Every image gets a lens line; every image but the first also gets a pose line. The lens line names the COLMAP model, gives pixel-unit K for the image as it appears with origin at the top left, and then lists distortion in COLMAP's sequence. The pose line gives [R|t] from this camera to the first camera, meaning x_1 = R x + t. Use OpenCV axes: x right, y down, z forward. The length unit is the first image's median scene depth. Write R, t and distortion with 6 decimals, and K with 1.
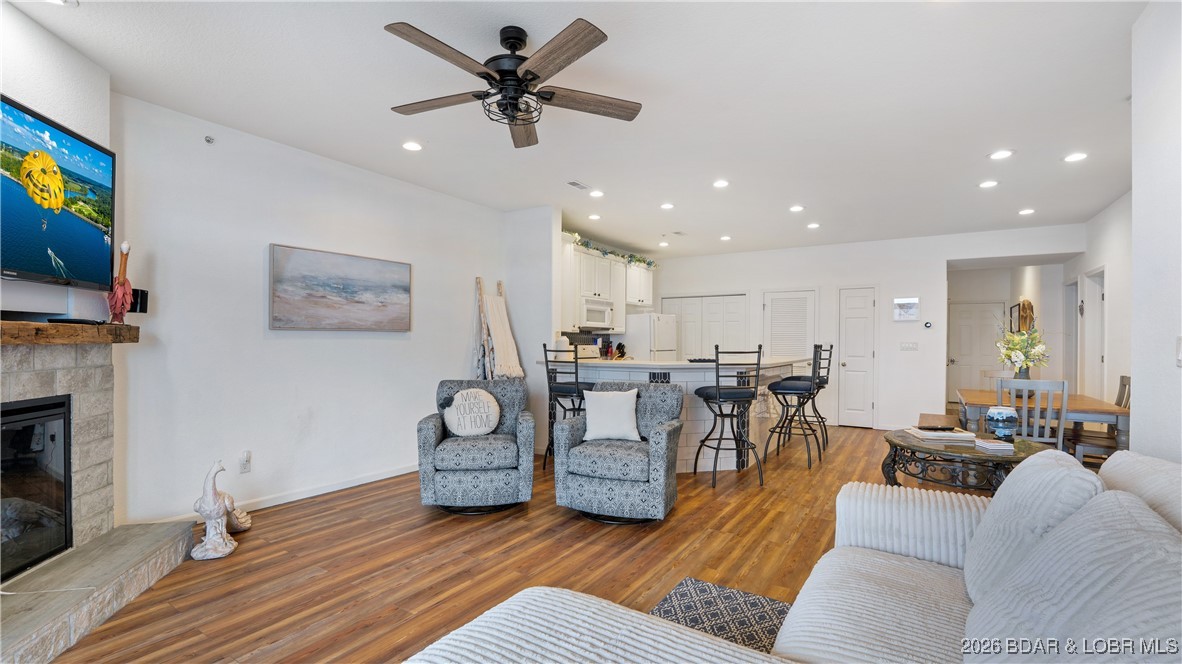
lens RADIAL K [[502.6, 0, 593.3], [0, 502.6, 343.4], [0, 0, 1]] dist [-0.023488, -0.000061]
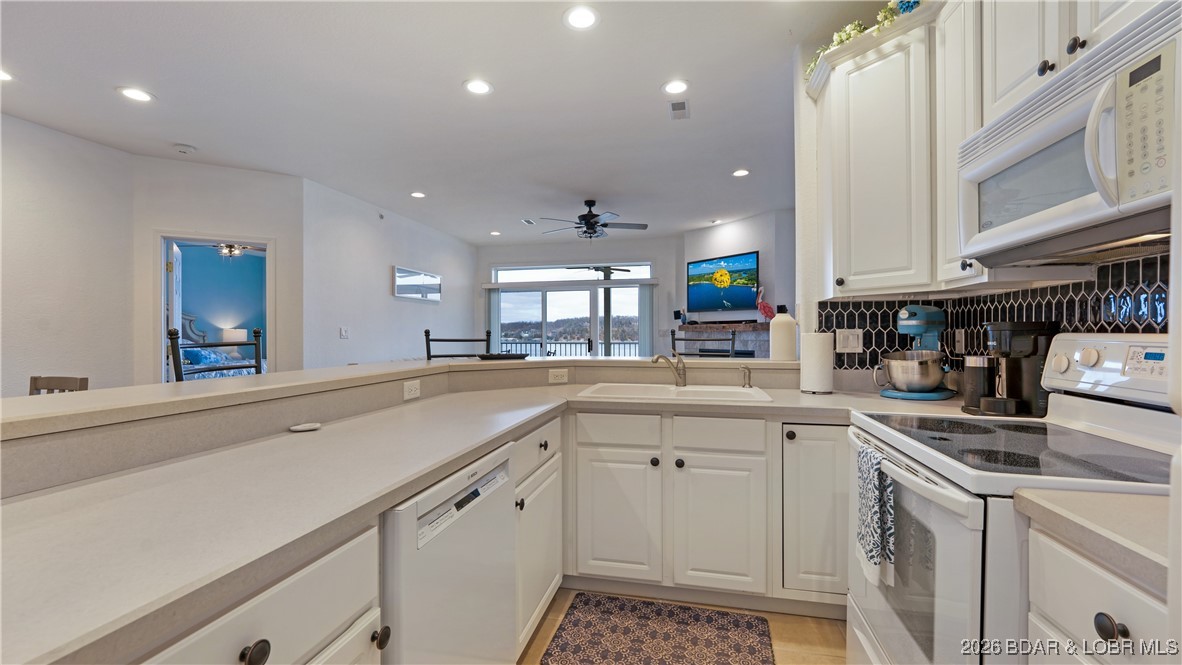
lens RADIAL K [[492.0, 0, 591.0], [0, 492.0, 332.5], [0, 0, 1]] dist [-0.001245, -0.000054]
pose [[-0.936721, -0.003887, -0.350055, 0.379240], [-0.004359, 0.999990, 0.000559, 0.006028], [0.350049, 0.002050, -0.936729, 1.833912]]
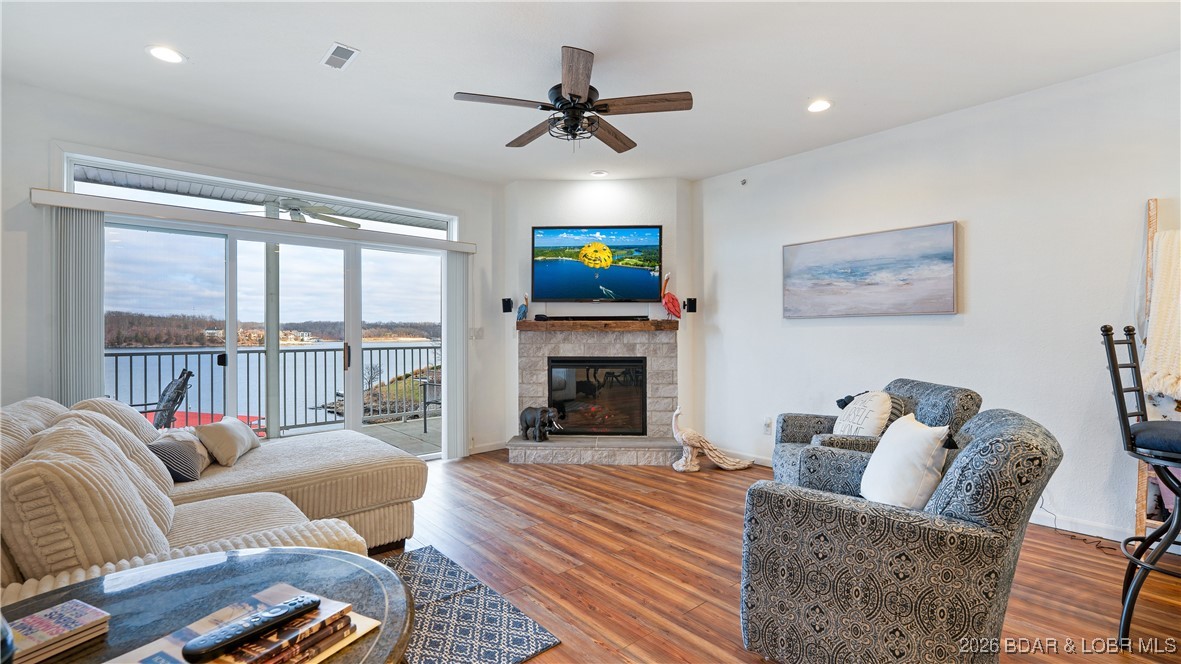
lens RADIAL K [[506.3, 0, 580.2], [0, 506.3, 336.7], [0, 0, 1]] dist [-0.007421, 0.000320]
pose [[-0.276656, -0.000235, -0.960969, 0.553306], [-0.004951, 0.999987, 0.001181, 0.013231], [0.960956, 0.005084, -0.276653, 0.766086]]
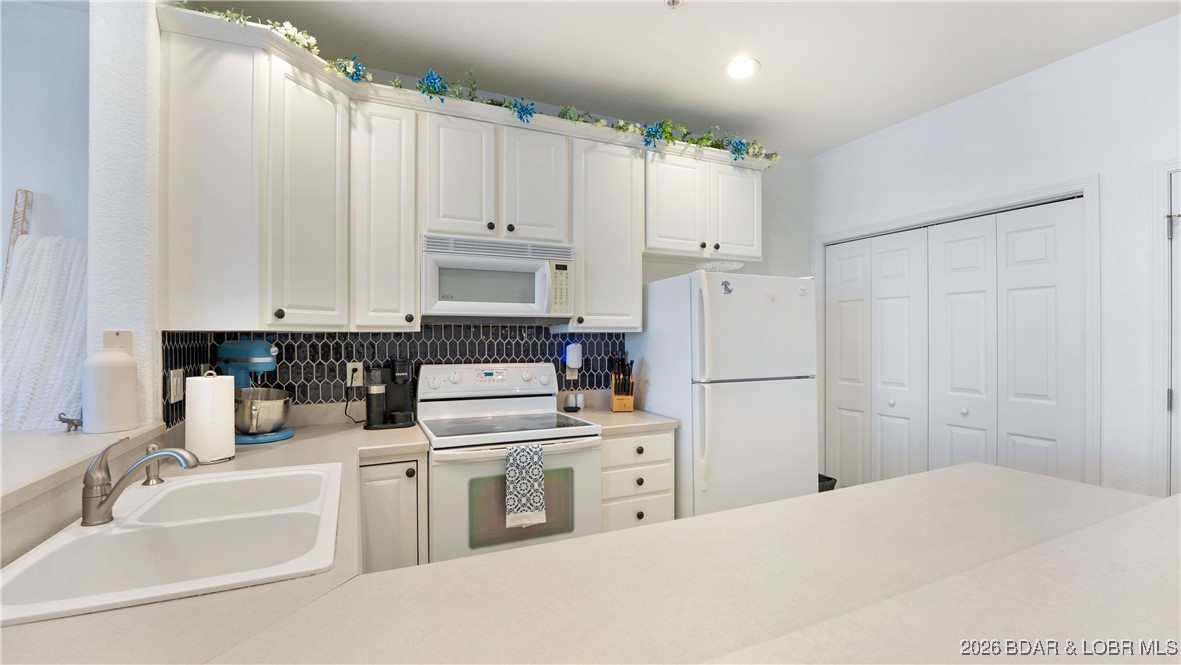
lens RADIAL K [[504.8, 0, 590.5], [0, 504.8, 332.5], [0, 0, 1]] dist [-0.017077, 0.000325]
pose [[0.849203, -0.011758, -0.527936, 0.422570], [0.003215, 0.999849, -0.017097, -0.023388], [0.528057, 0.012822, 0.849112, 1.199131]]
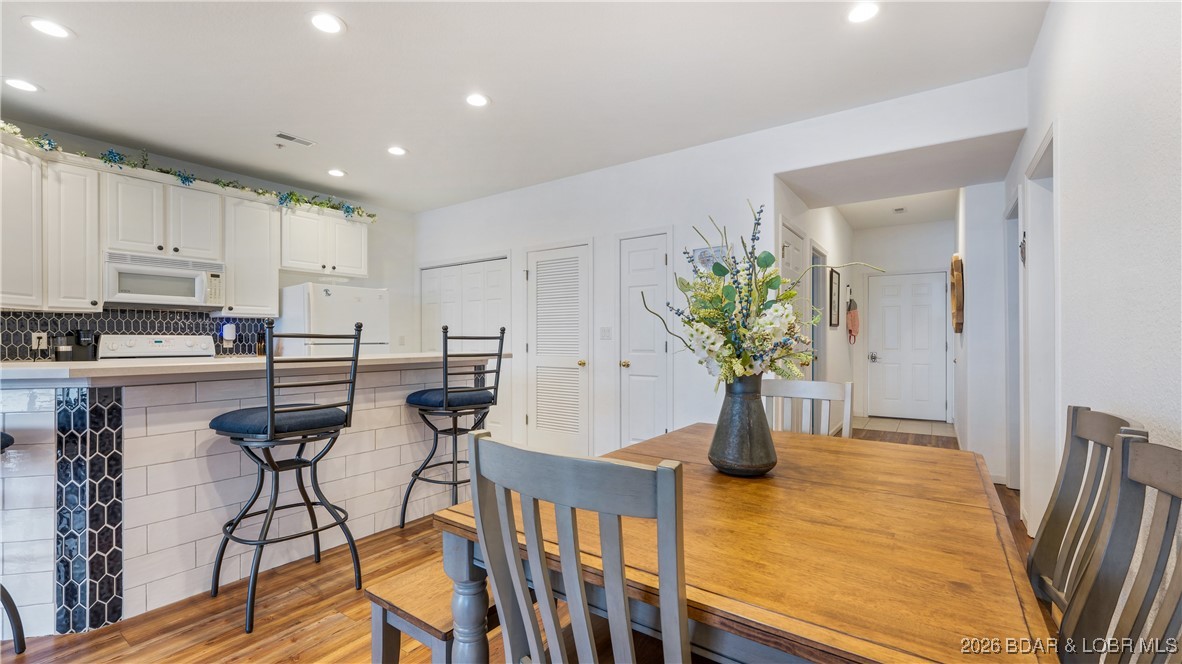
lens RADIAL K [[492.1, 0, 580.3], [0, 492.1, 337.6], [0, 0, 1]] dist [0.000135, 0.000809]
pose [[0.999115, -0.010112, -0.040822, 0.847880], [0.009756, 0.999913, -0.008907, 0.027315], [0.040909, 0.008501, 0.999127, 0.735765]]
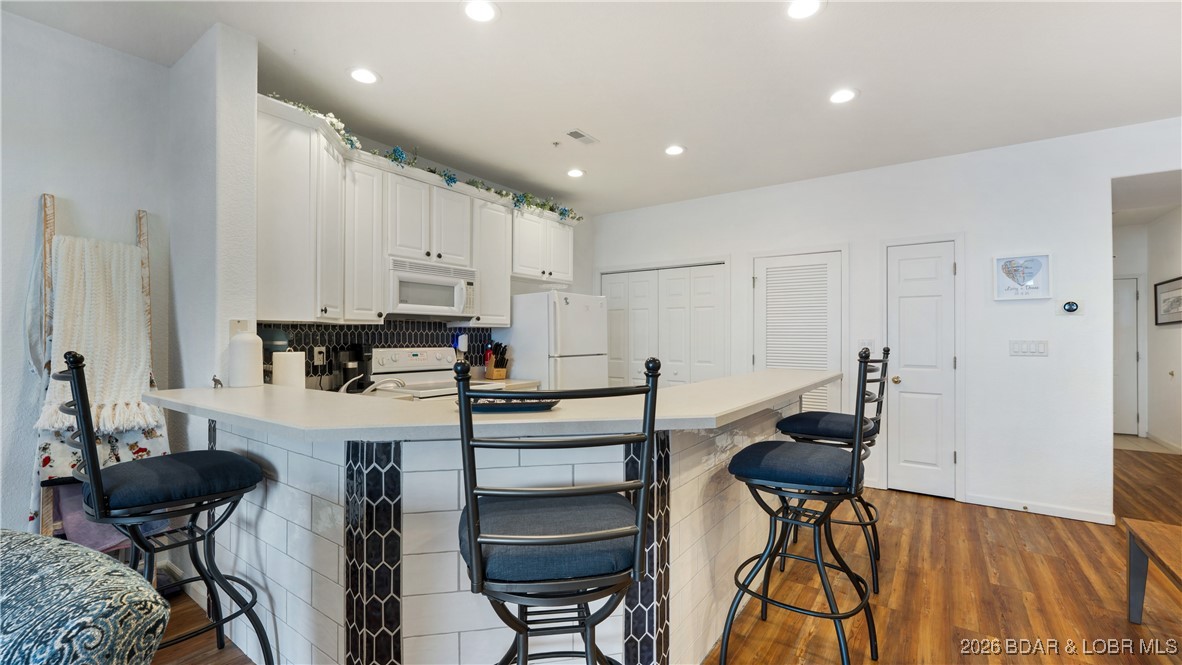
lens RADIAL K [[492.0, 0, 591.0], [0, 492.0, 332.5], [0, 0, 1]] dist [-0.001245, -0.000054]
pose [[0.999329, -0.004775, -0.036301, 0.324496], [0.004244, 0.999883, -0.014692, -0.008209], [0.036367, 0.014528, 0.999233, 0.789207]]
